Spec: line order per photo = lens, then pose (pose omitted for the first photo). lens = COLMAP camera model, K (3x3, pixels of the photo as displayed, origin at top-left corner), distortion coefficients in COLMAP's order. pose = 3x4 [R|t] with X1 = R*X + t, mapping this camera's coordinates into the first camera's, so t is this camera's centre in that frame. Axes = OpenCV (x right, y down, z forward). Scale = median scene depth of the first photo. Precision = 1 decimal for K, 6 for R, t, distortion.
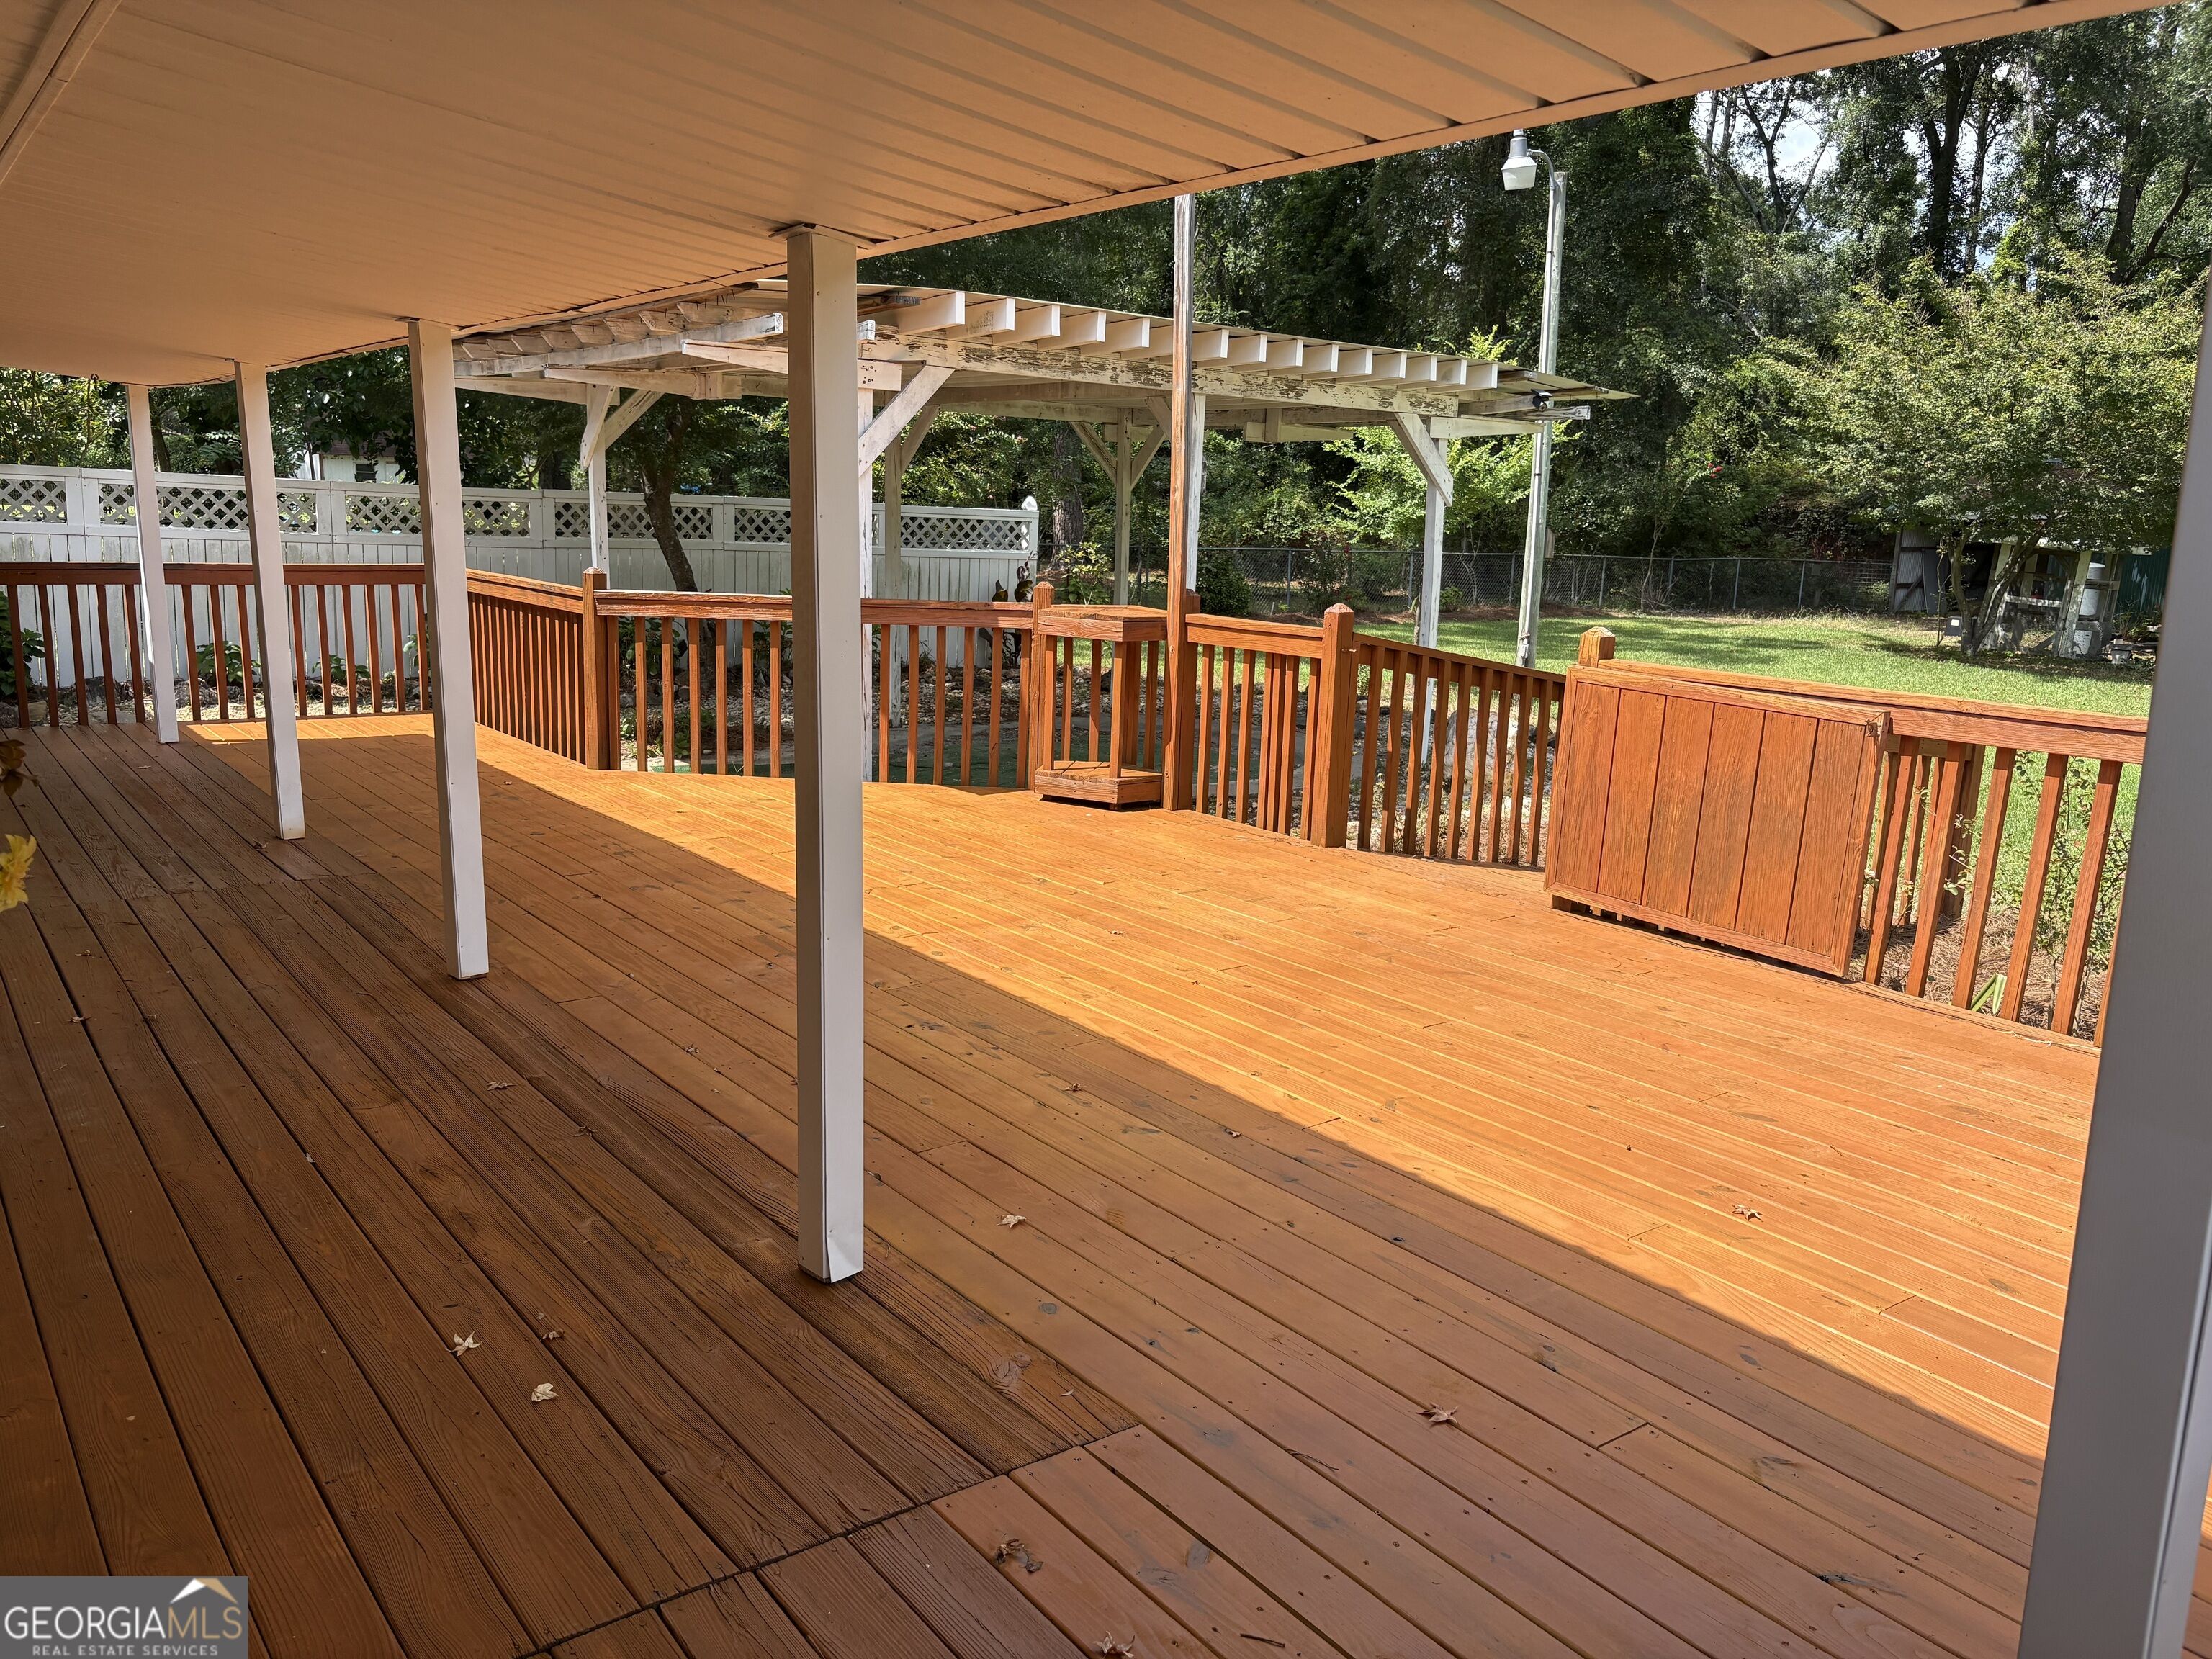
lens RADIAL K [[1679.2, 0, 1105.0], [0, 1679.2, 830.3], [0, 0, 1]] dist [-0.005452, -0.001055]
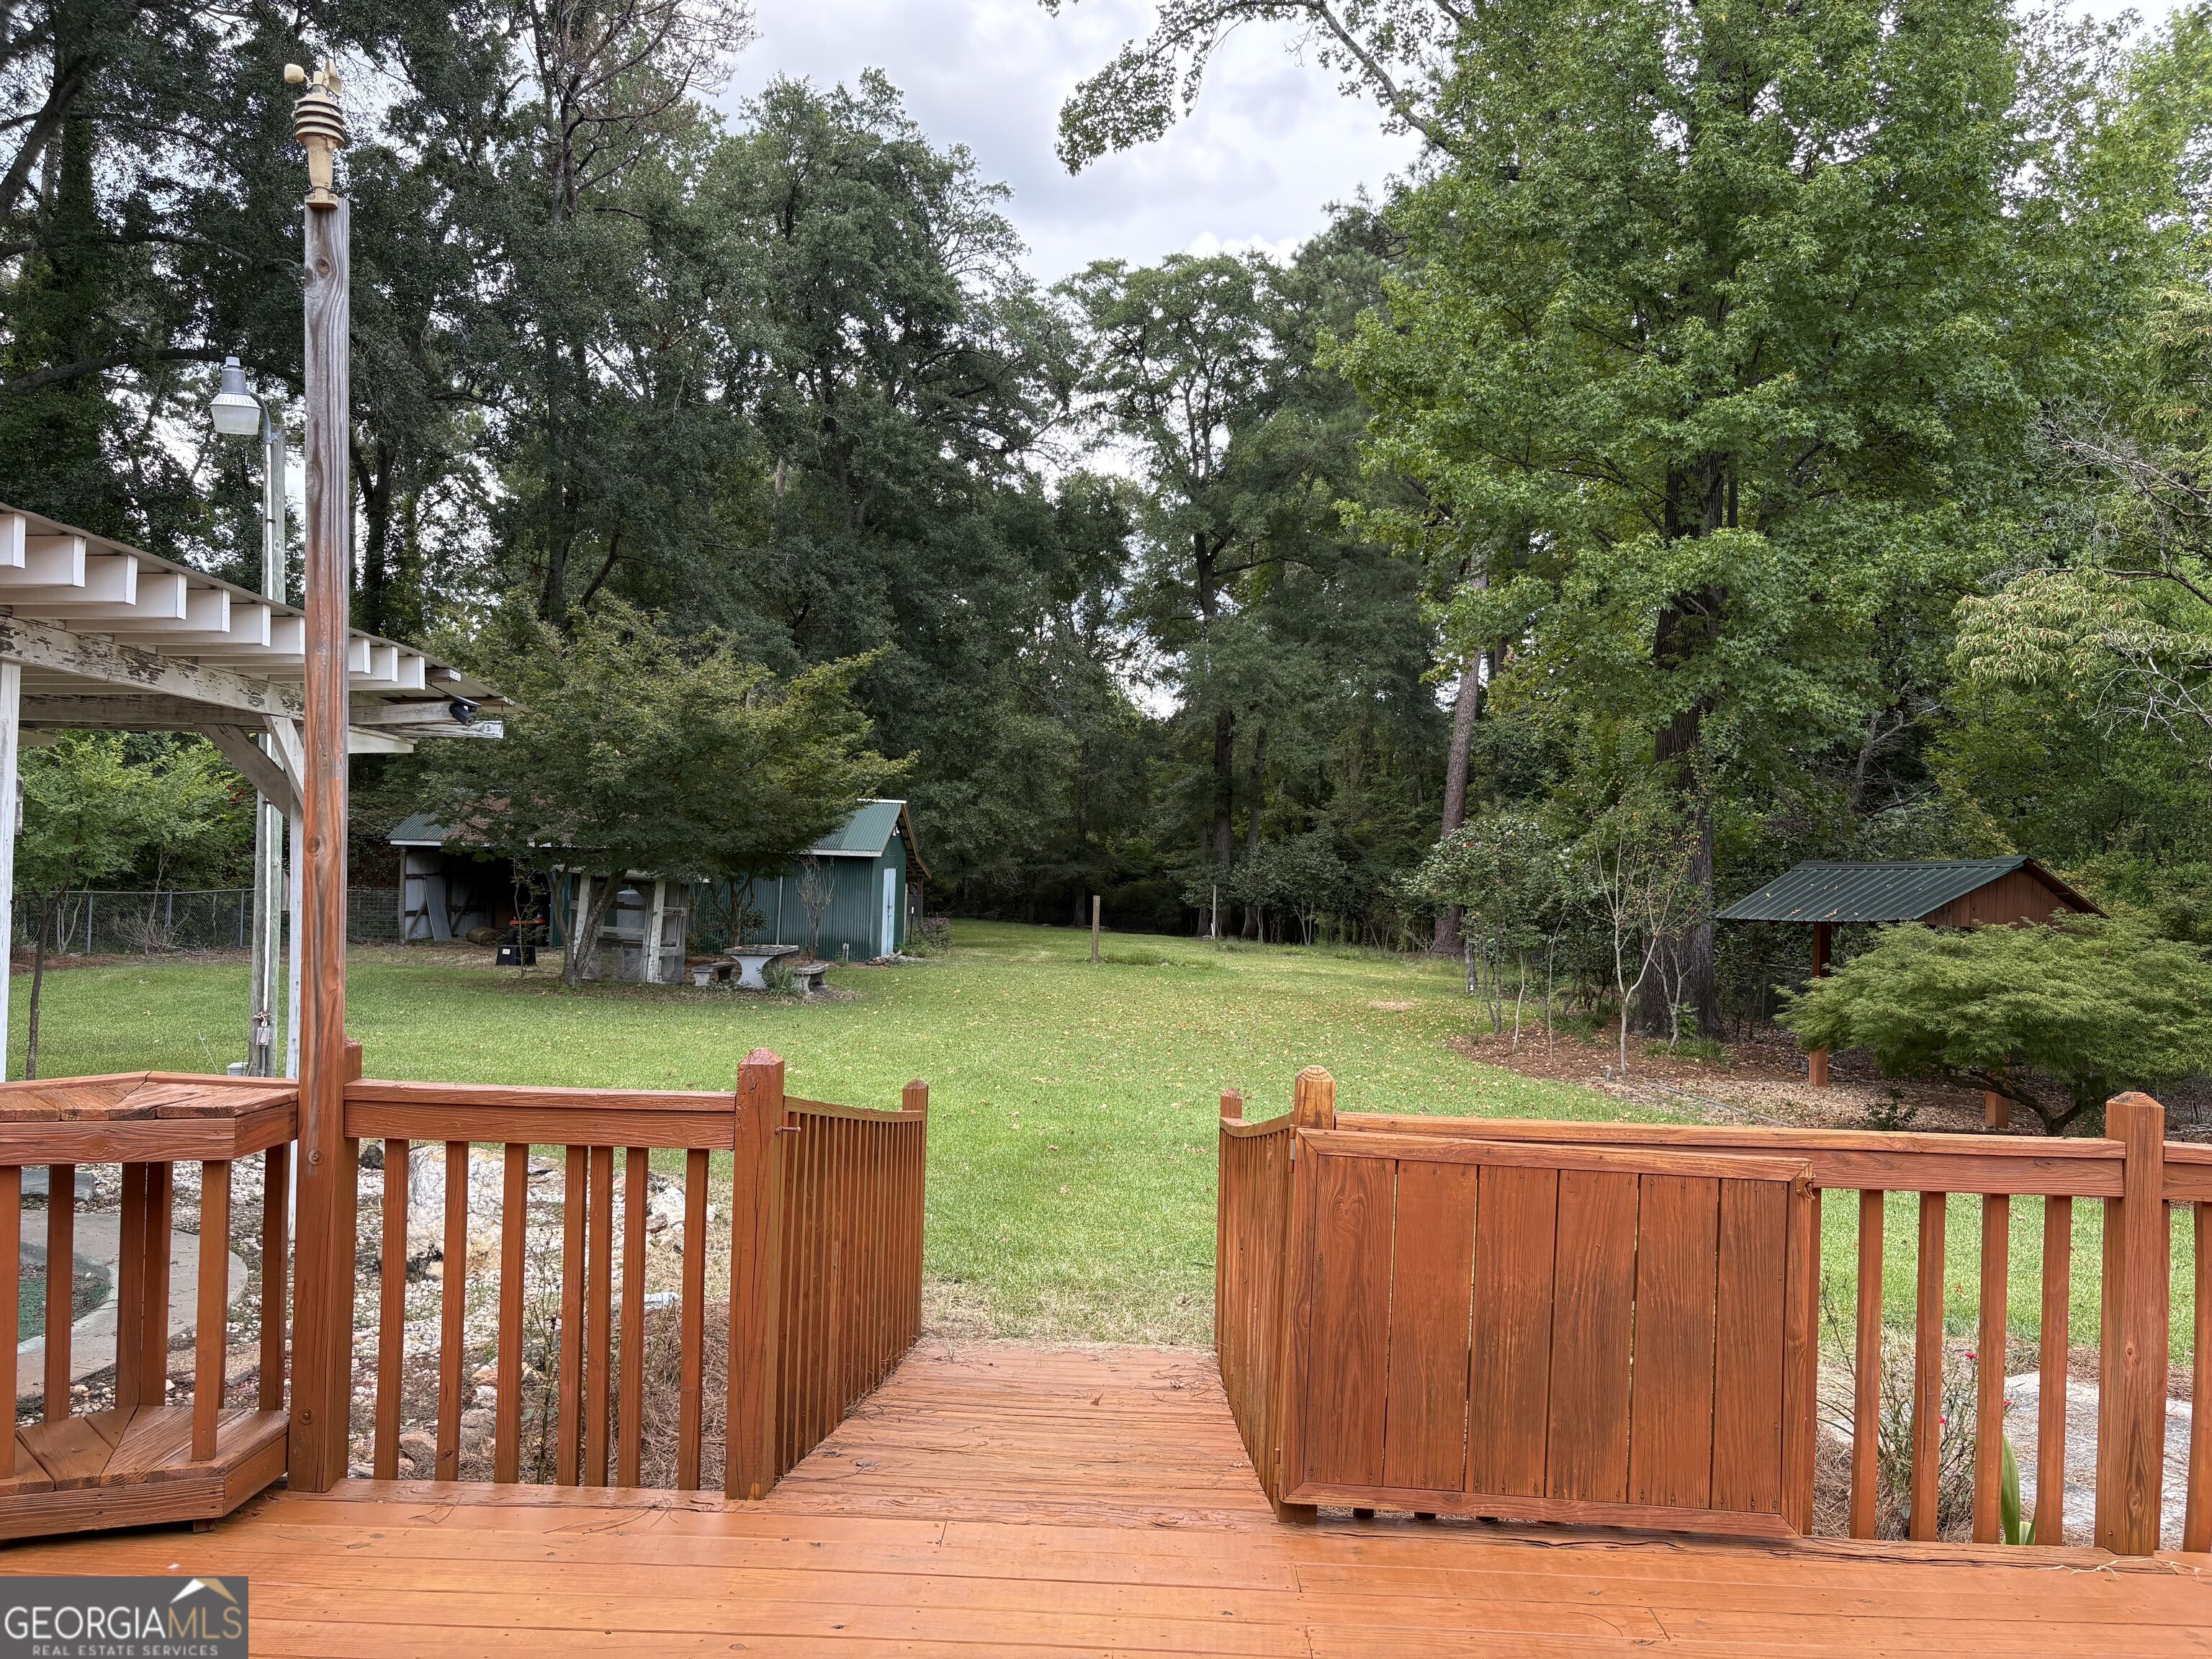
lens RADIAL K [[1679.2, 0, 1104.9], [0, 1679.2, 834.6], [0, 0, 1]] dist [-0.005452, -0.001055]
pose [[0.619481, 0.006041, 0.784988, -0.151518], [0.139769, 0.983144, -0.117866, -0.081643], [-0.772468, 0.182733, 0.608195, 0.367868]]
